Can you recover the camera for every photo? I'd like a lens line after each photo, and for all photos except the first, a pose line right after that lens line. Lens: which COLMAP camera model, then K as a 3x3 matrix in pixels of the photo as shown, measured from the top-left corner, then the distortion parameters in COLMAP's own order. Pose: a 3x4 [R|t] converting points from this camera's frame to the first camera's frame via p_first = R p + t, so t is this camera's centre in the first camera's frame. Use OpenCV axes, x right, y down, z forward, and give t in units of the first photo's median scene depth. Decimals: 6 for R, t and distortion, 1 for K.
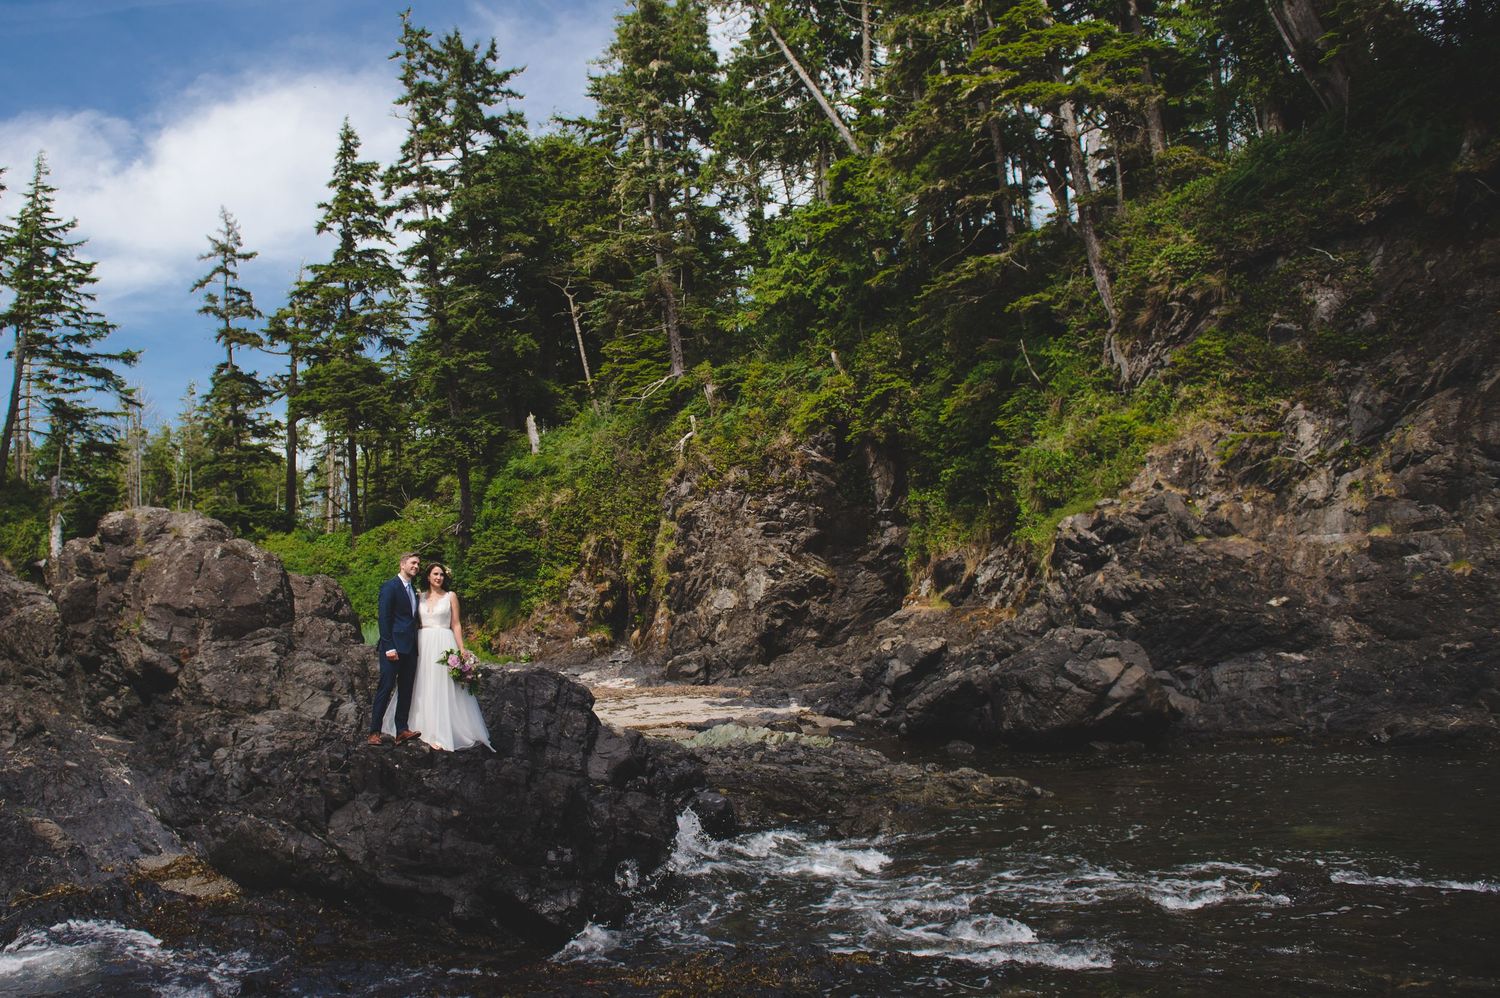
lens RADIAL K [[1192.6, 0, 639.1], [0, 1192.6, 506.8], [0, 0, 1]] dist [-0.064267, 0.000812]
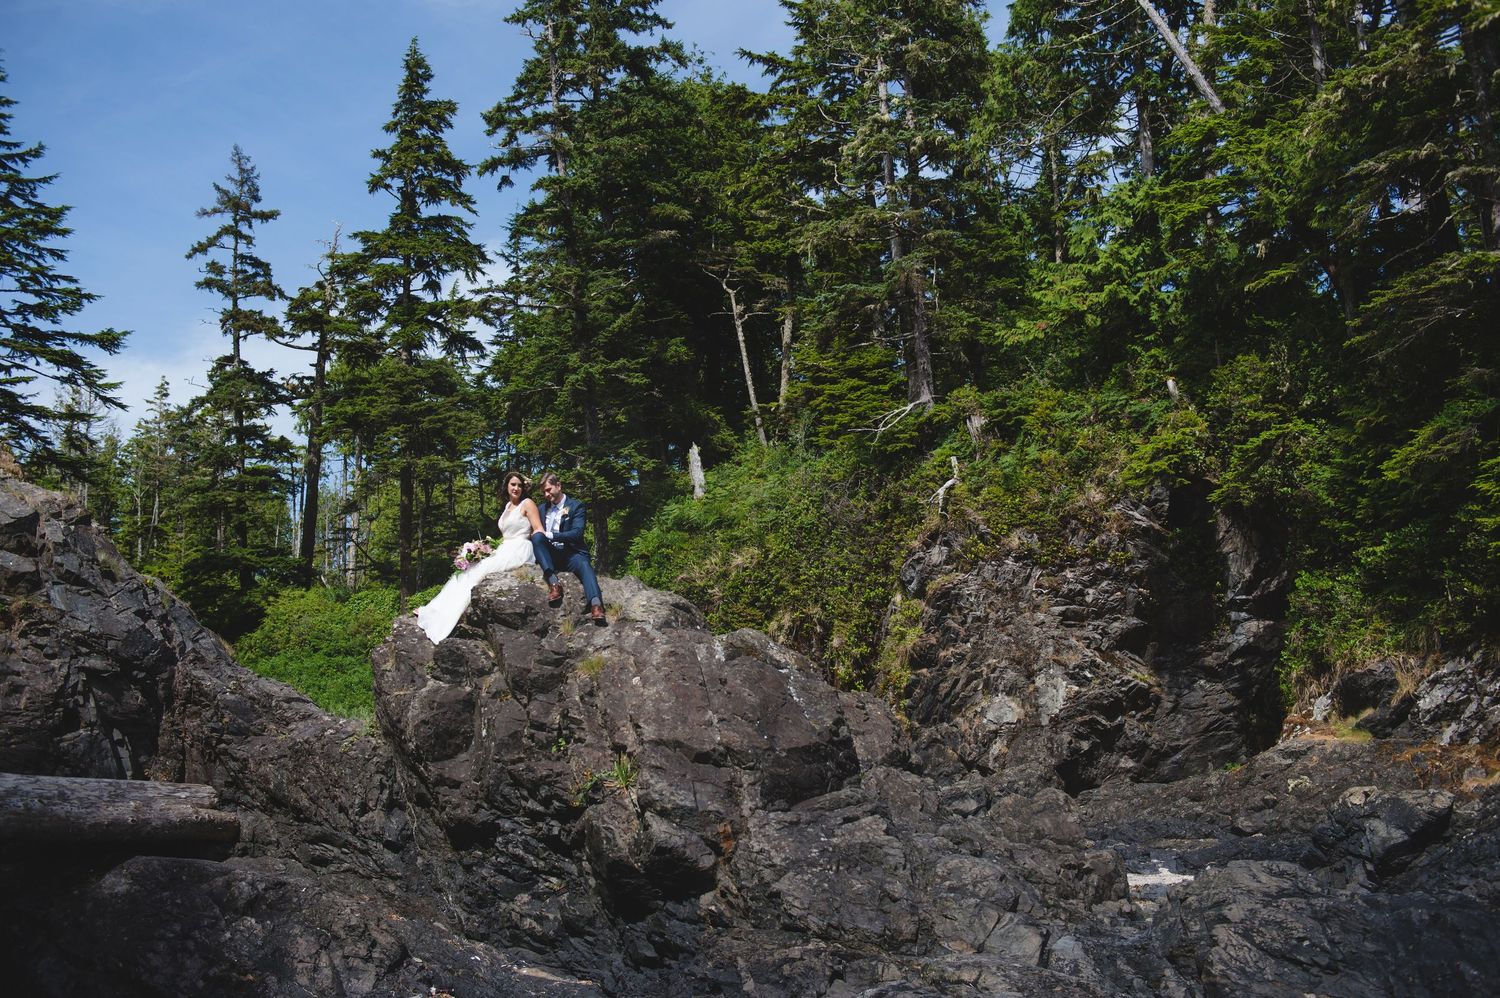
lens RADIAL K [[1495.2, 0, 750.0], [0, 1495.2, 499.0], [0, 0, 1]] dist [0.026378, 0.002240]
pose [[0.997681, 0.044395, 0.051596, -0.126828], [-0.041923, 0.997965, -0.048043, -0.000618], [-0.053624, 0.045768, 0.997512, 0.082332]]
